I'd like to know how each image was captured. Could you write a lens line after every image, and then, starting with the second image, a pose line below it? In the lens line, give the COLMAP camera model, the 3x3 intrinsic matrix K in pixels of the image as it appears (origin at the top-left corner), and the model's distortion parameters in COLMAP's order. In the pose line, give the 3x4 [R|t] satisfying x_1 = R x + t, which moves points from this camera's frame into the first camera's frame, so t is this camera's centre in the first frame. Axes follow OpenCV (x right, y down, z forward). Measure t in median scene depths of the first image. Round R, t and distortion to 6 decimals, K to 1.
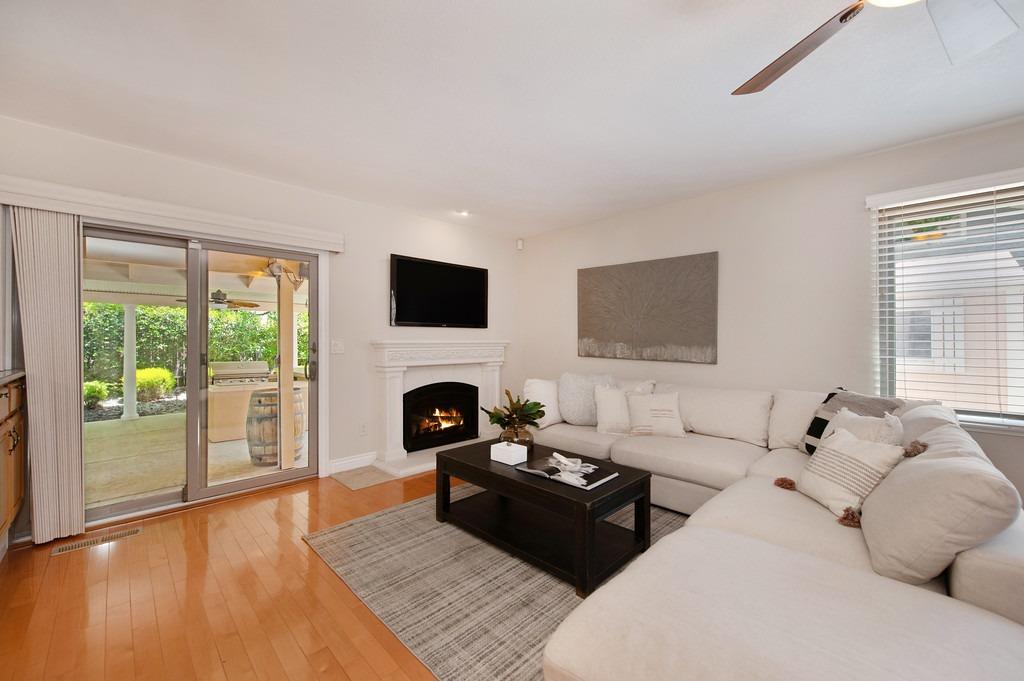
lens RADIAL K [[404.7, 0, 512.0], [0, 404.7, 340.5], [0, 0, 1]] dist [-0.000196, -0.000037]
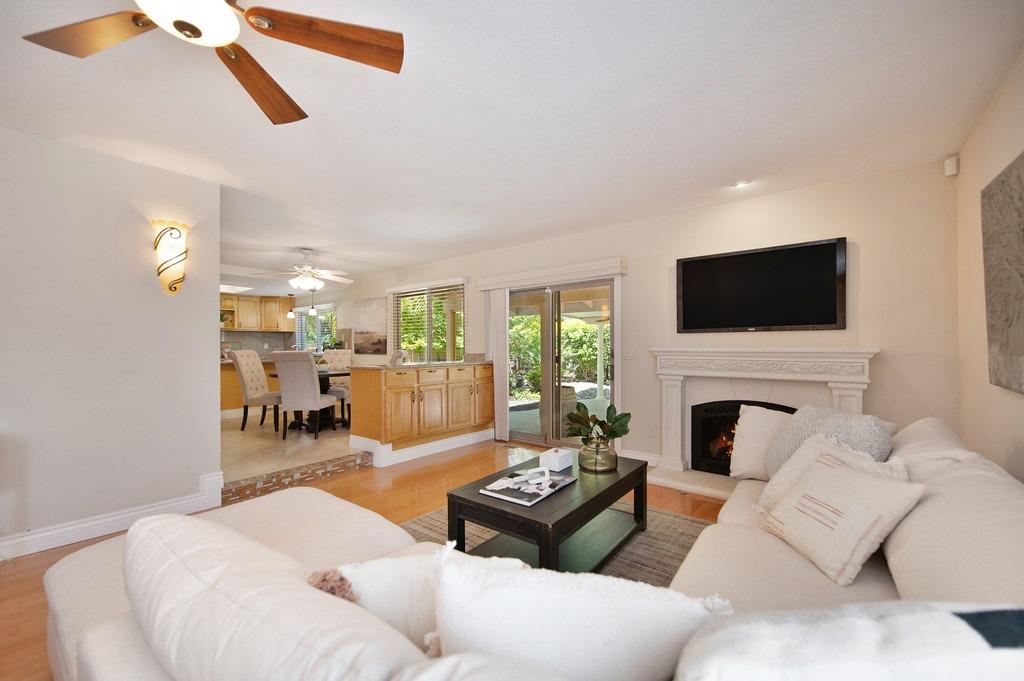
lens RADIAL K [[412.5, 0, 512.0], [0, 412.5, 346.2], [0, 0, 1]] dist [-0.001802, -0.000207]
pose [[0.109081, -0.001651, -0.994031, 0.644669], [0.000639, 0.999999, -0.001591, -0.003379], [0.994033, -0.000462, 0.109082, 0.494441]]
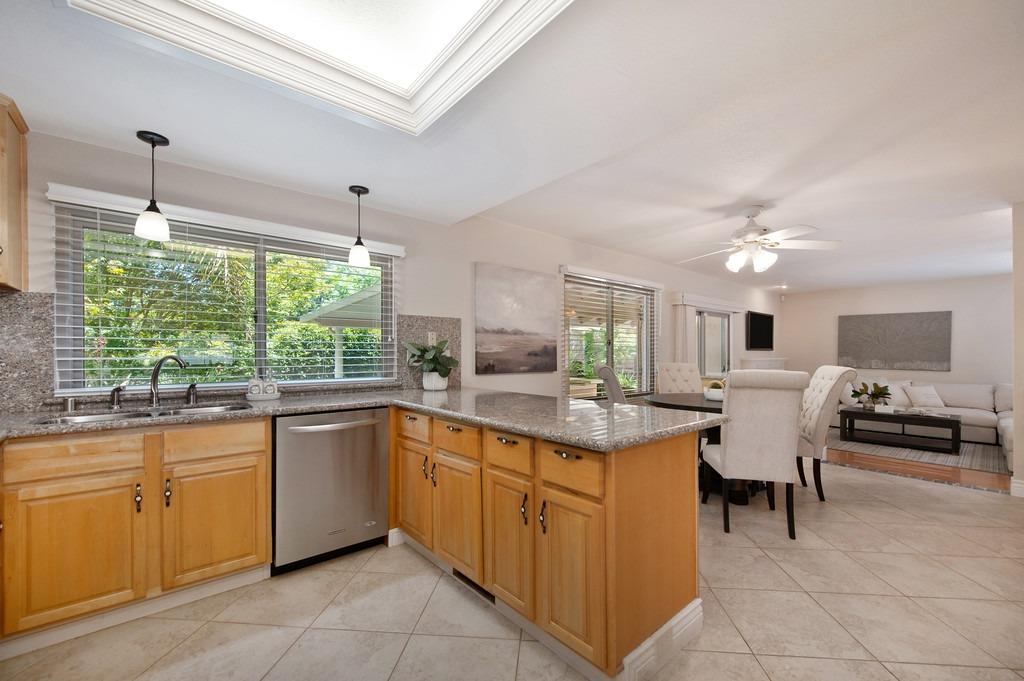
lens RADIAL K [[412.5, 0, 512.0], [0, 412.5, 346.2], [0, 0, 1]] dist [-0.001802, -0.000207]
pose [[0.997264, -0.001529, -0.073903, -1.192878], [0.000026, 0.999793, -0.020330, -0.016138], [0.073919, 0.020272, 0.997058, -0.902244]]
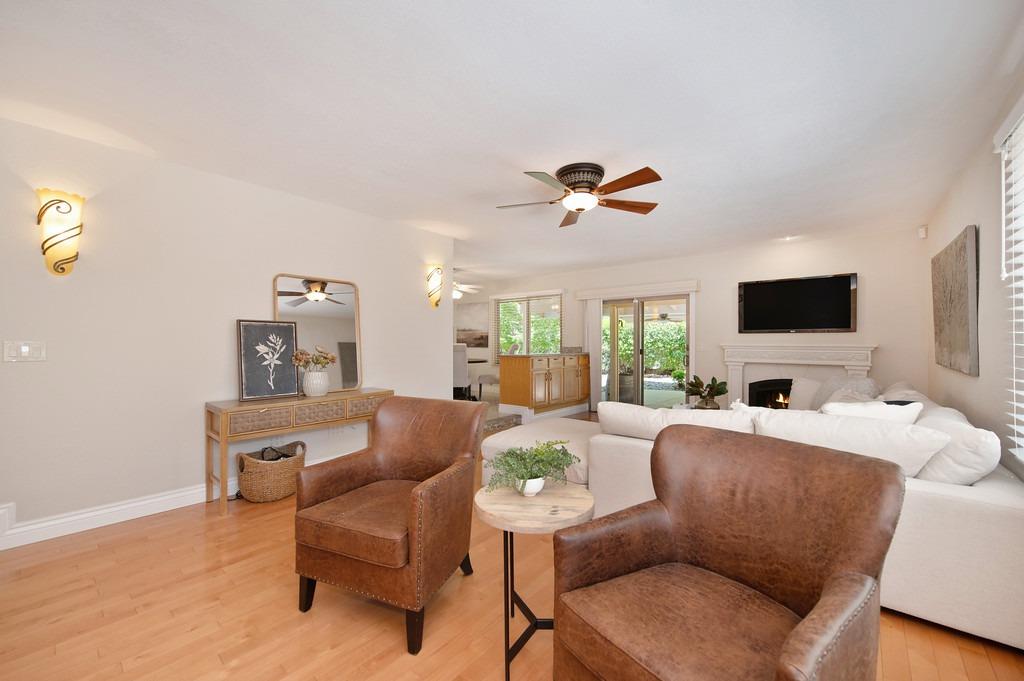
lens RADIAL K [[411.2, 0, 512.0], [0, 411.2, 340.5], [0, 0, 1]] dist [0.001130, 0.000248]
pose [[0.094263, -0.004139, -0.995539, 1.060939], [-0.005320, 0.999975, -0.004661, 0.000098], [0.995533, 0.005736, 0.094239, 0.072271]]
